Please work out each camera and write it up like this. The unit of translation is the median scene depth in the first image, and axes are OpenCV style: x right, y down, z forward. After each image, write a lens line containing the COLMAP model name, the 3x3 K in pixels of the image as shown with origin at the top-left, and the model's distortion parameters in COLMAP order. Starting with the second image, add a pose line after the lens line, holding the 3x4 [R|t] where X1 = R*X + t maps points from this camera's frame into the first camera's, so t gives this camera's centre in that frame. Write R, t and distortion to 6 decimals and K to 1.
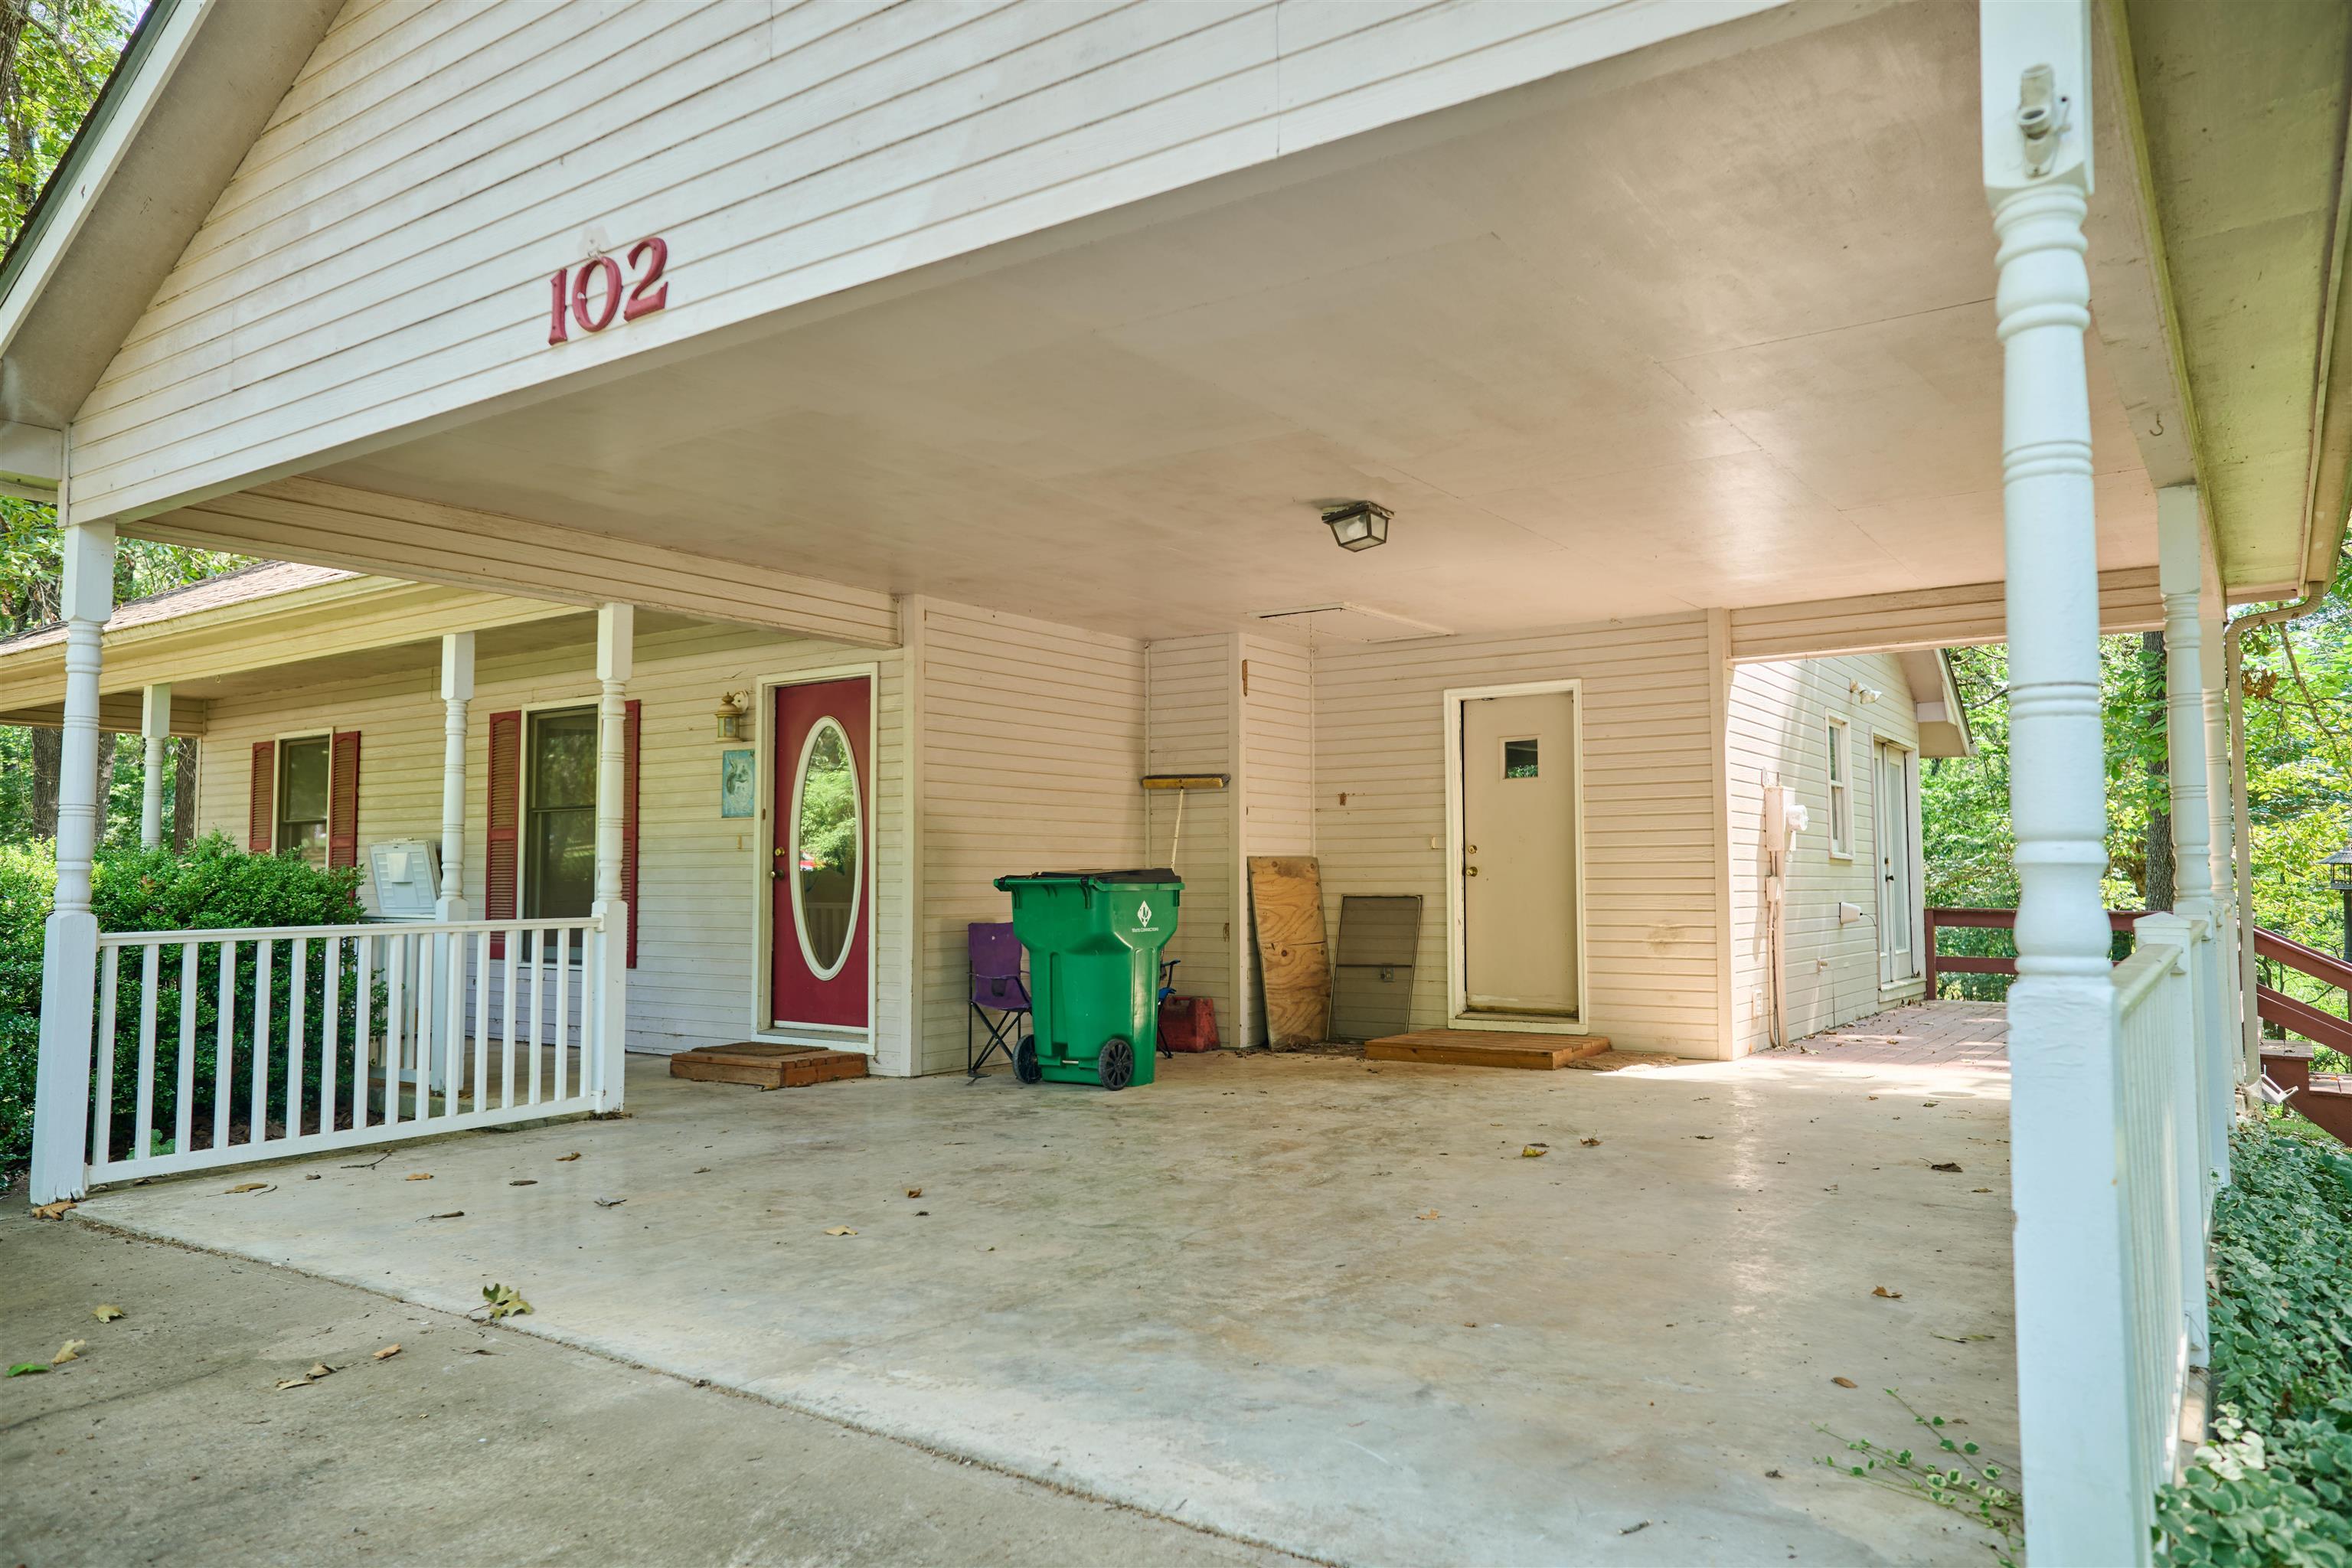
lens RADIAL K [[1568.6, 0, 1176.0], [0, 1568.6, 784.0], [0, 0, 1]] dist [-0.033674, 0.000966]
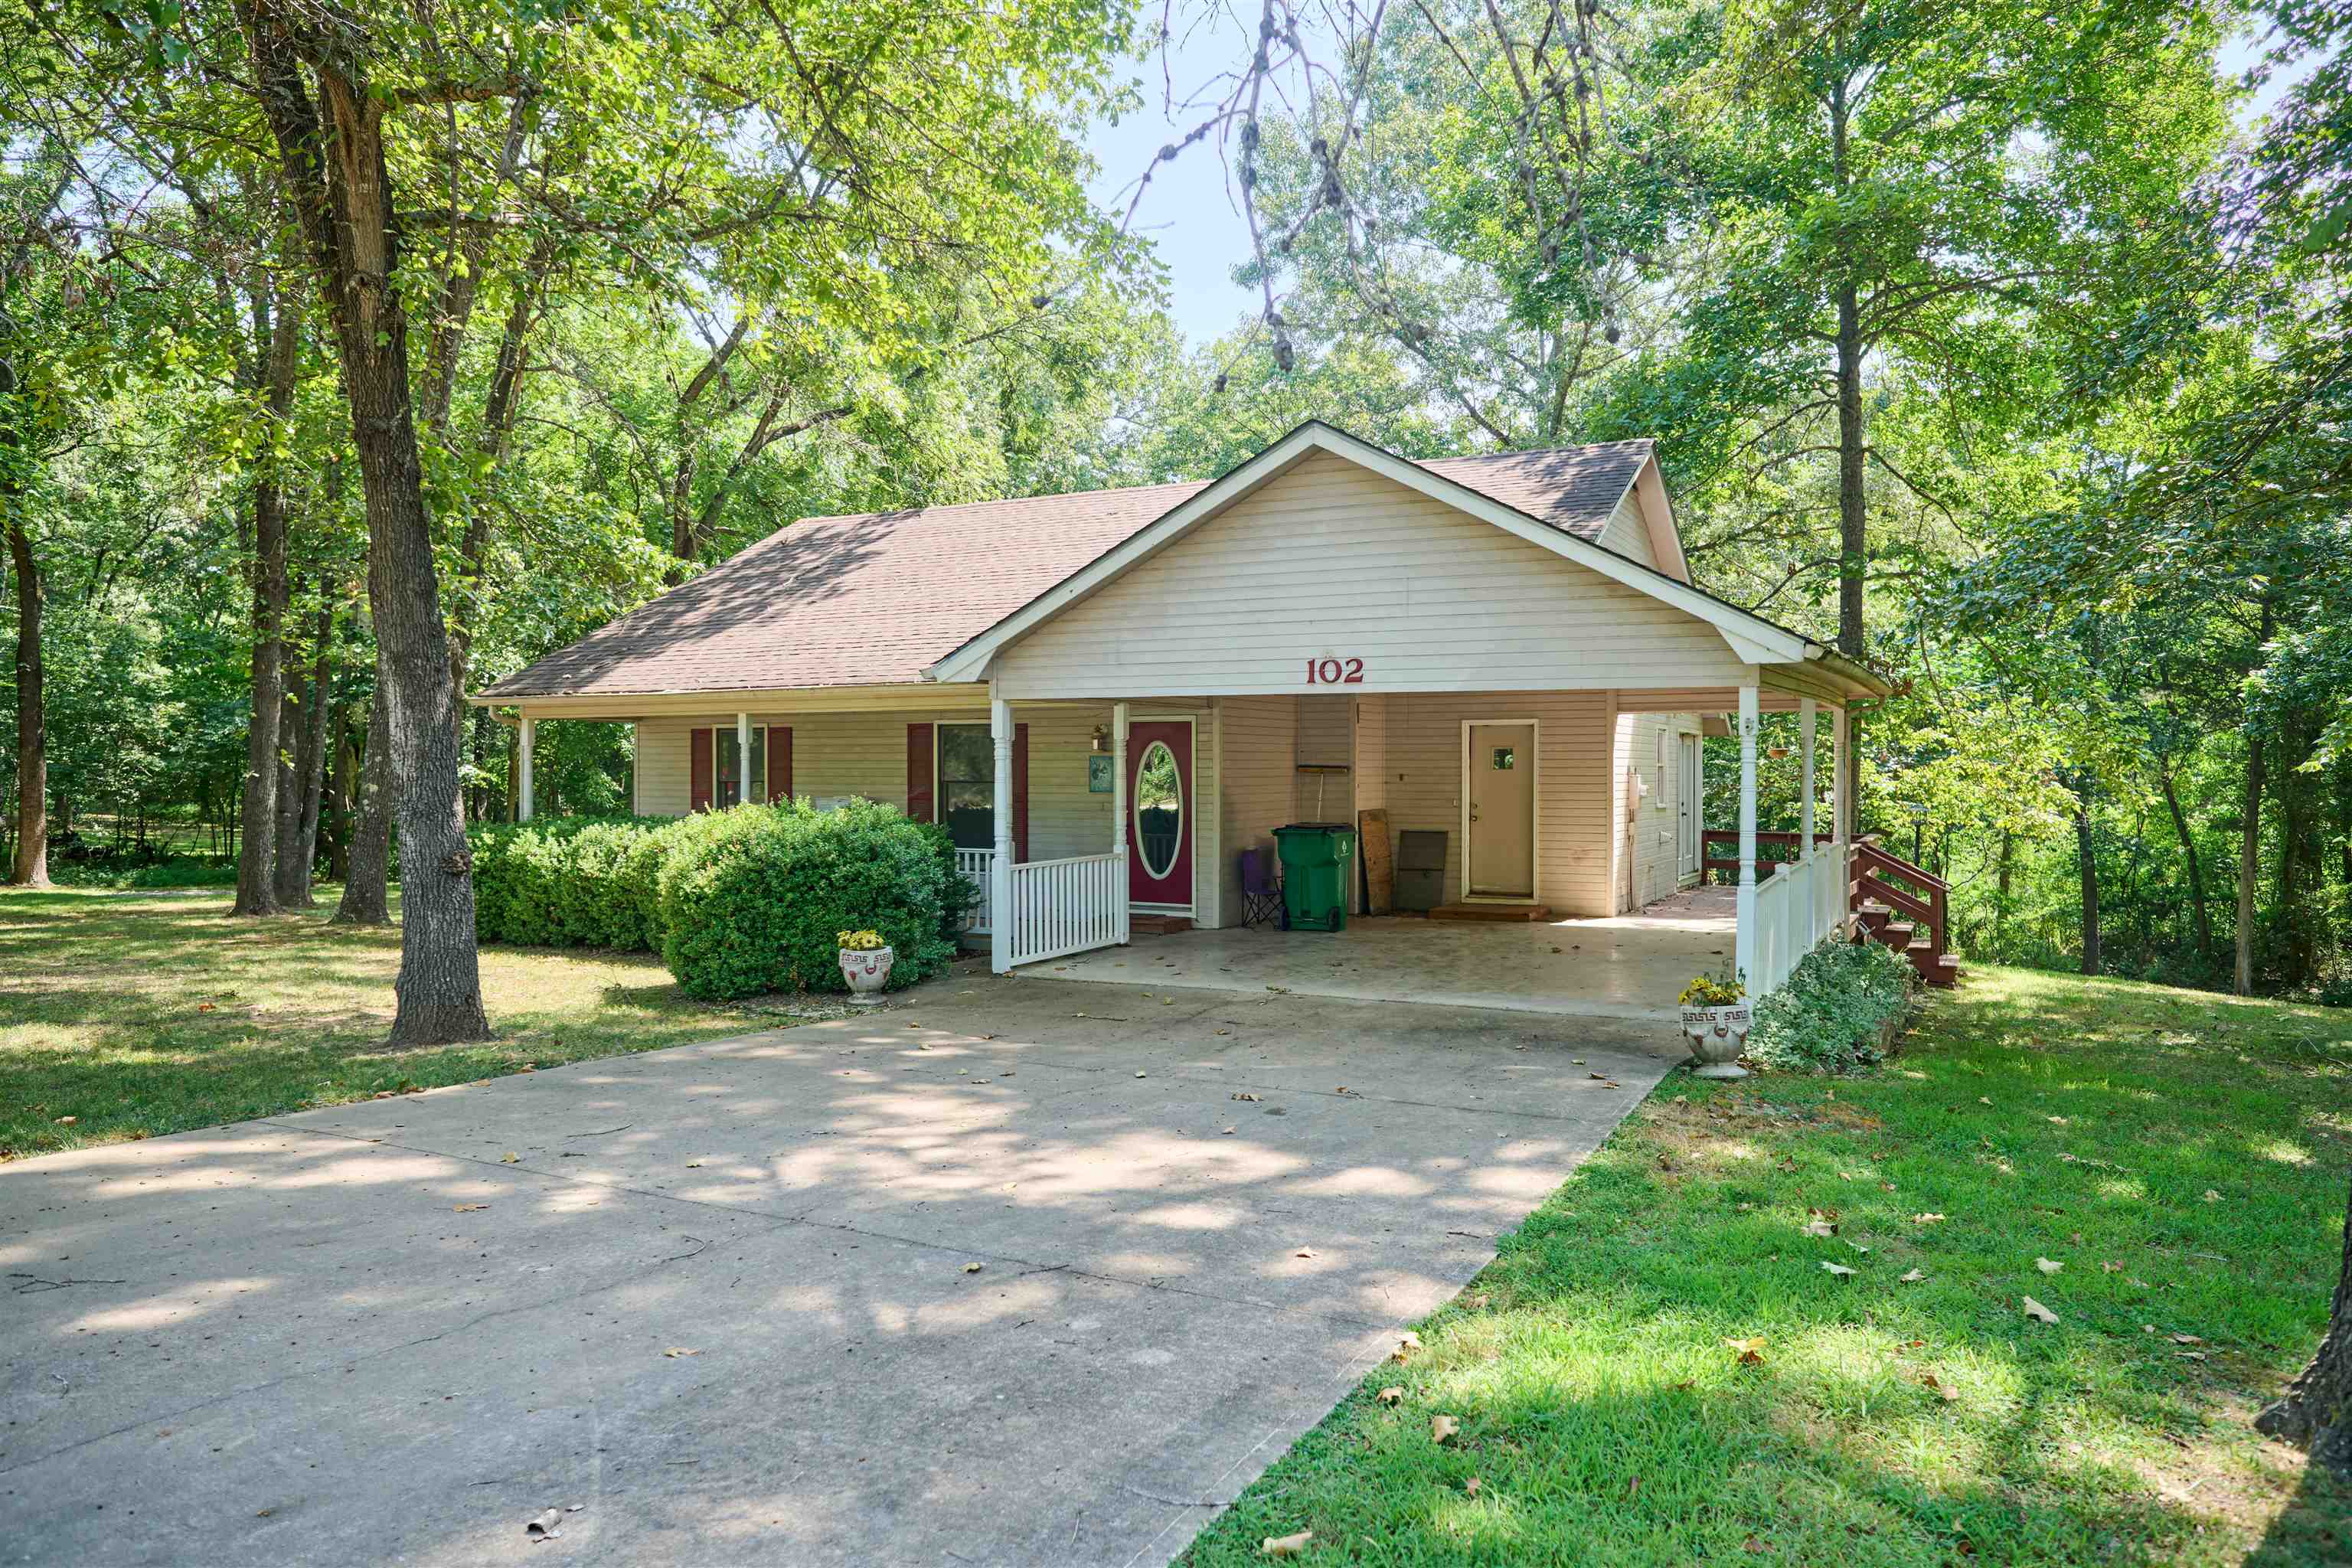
lens RADIAL K [[1568.6, 0, 1176.0], [0, 1568.6, 784.0], [0, 0, 1]] dist [-0.033674, 0.000966]
pose [[0.991359, 0.001814, 0.131165, -0.449055], [-0.011270, 0.997385, 0.071383, -0.125872], [-0.130692, -0.072244, 0.988787, -0.870133]]
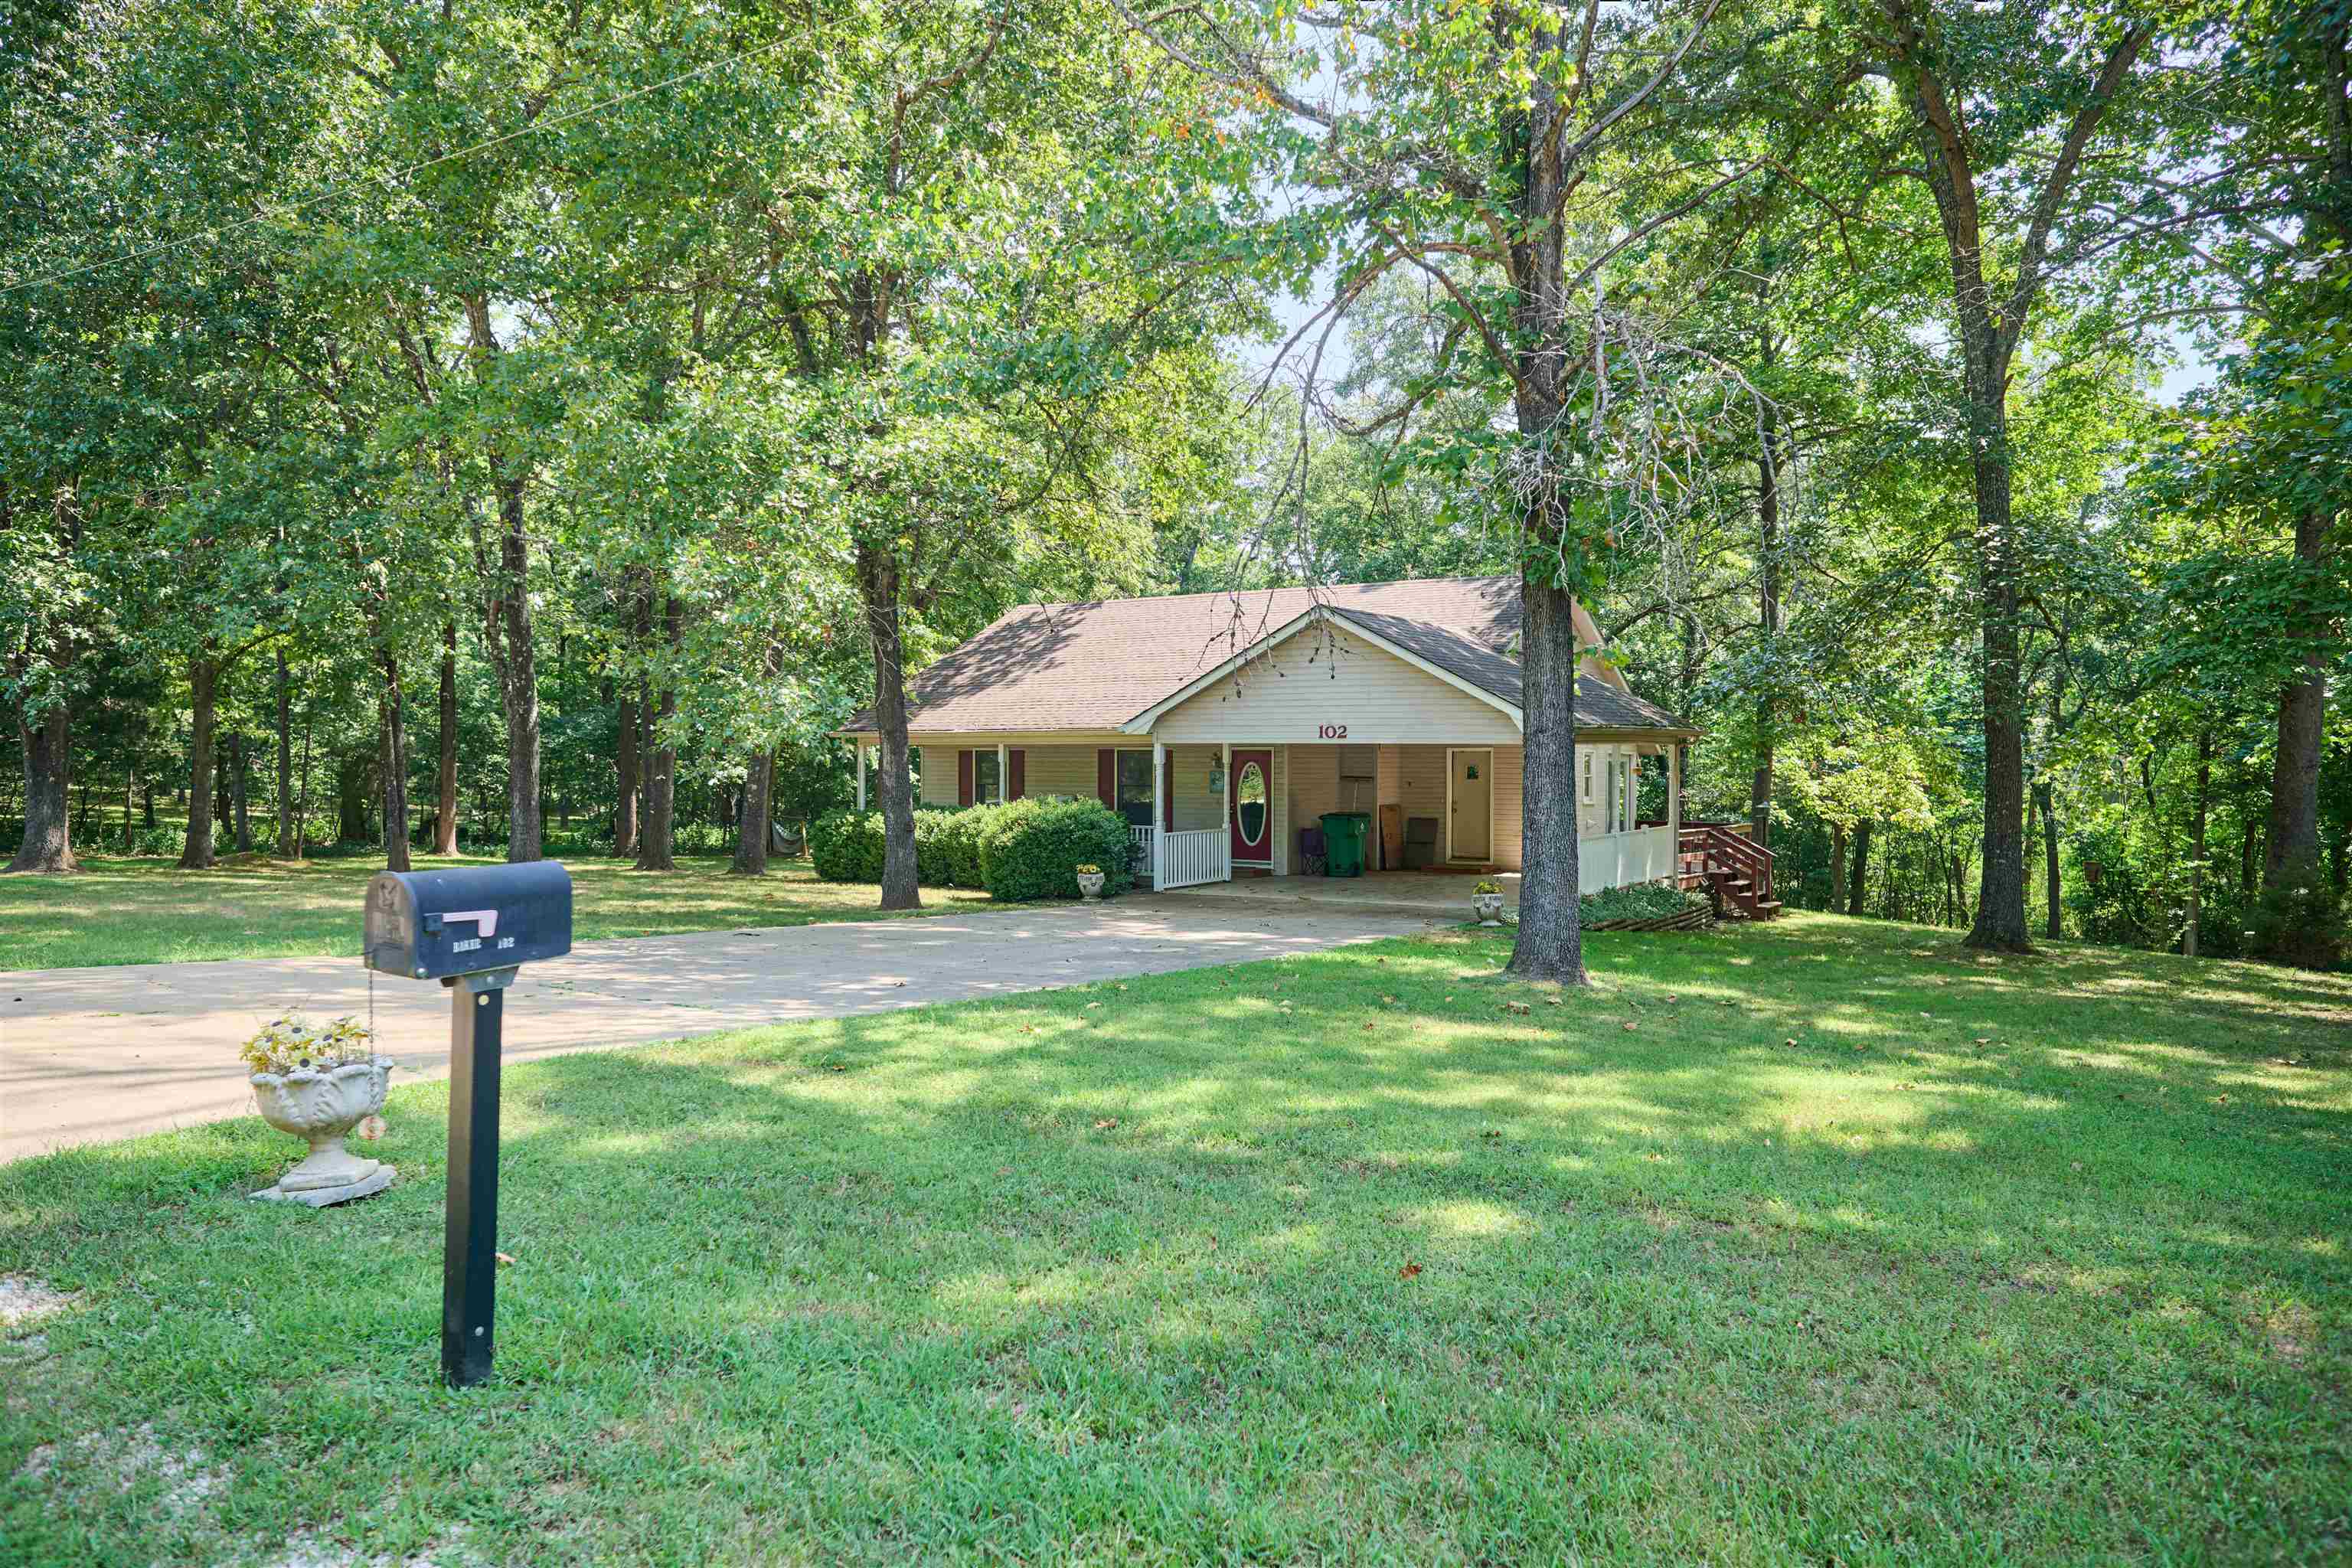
lens RADIAL K [[1568.6, 0, 1176.0], [0, 1568.6, 784.0], [0, 0, 1]] dist [-0.033674, 0.000966]
pose [[0.999116, 0.006086, 0.041584, -0.502645], [-0.009238, 0.997062, 0.076035, -0.233842], [-0.040999, -0.076352, 0.996238, -2.094353]]
